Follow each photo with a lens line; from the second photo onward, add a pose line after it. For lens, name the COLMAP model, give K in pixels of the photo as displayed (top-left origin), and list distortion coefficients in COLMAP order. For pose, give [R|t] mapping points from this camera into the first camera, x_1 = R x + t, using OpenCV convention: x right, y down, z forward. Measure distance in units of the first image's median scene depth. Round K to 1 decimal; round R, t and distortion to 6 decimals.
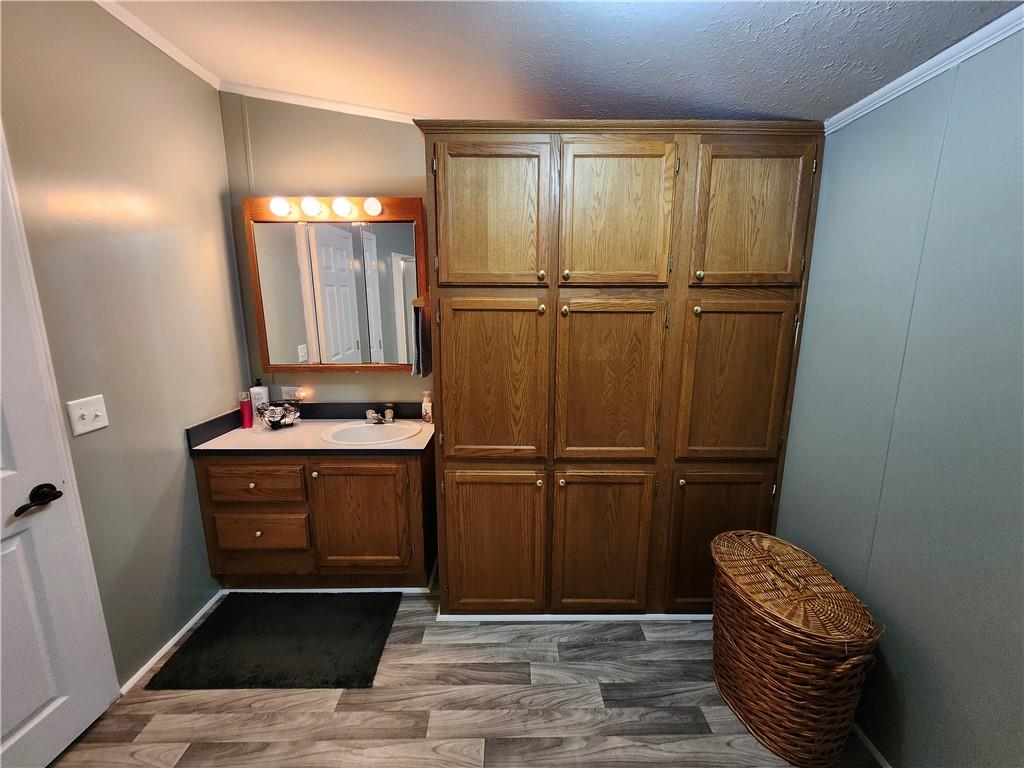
lens RADIAL K [[411.0, 0, 515.9], [0, 411.0, 379.3], [0, 0, 1]] dist [0.007717, 0.000741]
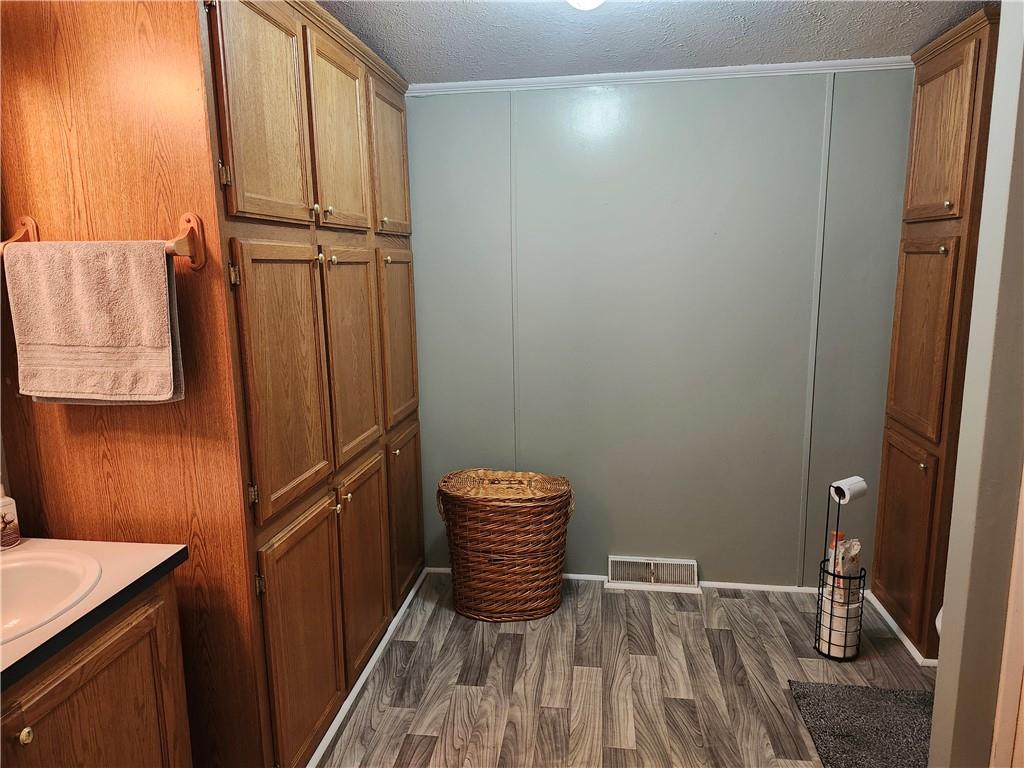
lens RADIAL K [[707.0, 0, 512.1], [0, 707.0, 387.7], [0, 0, 1]] dist [0.027636, -0.002760]
pose [[0.143327, -0.182284, 0.972744, -1.096467], [0.190099, 0.969660, 0.153696, -0.080318], [-0.971246, 0.162889, 0.173630, 0.505010]]
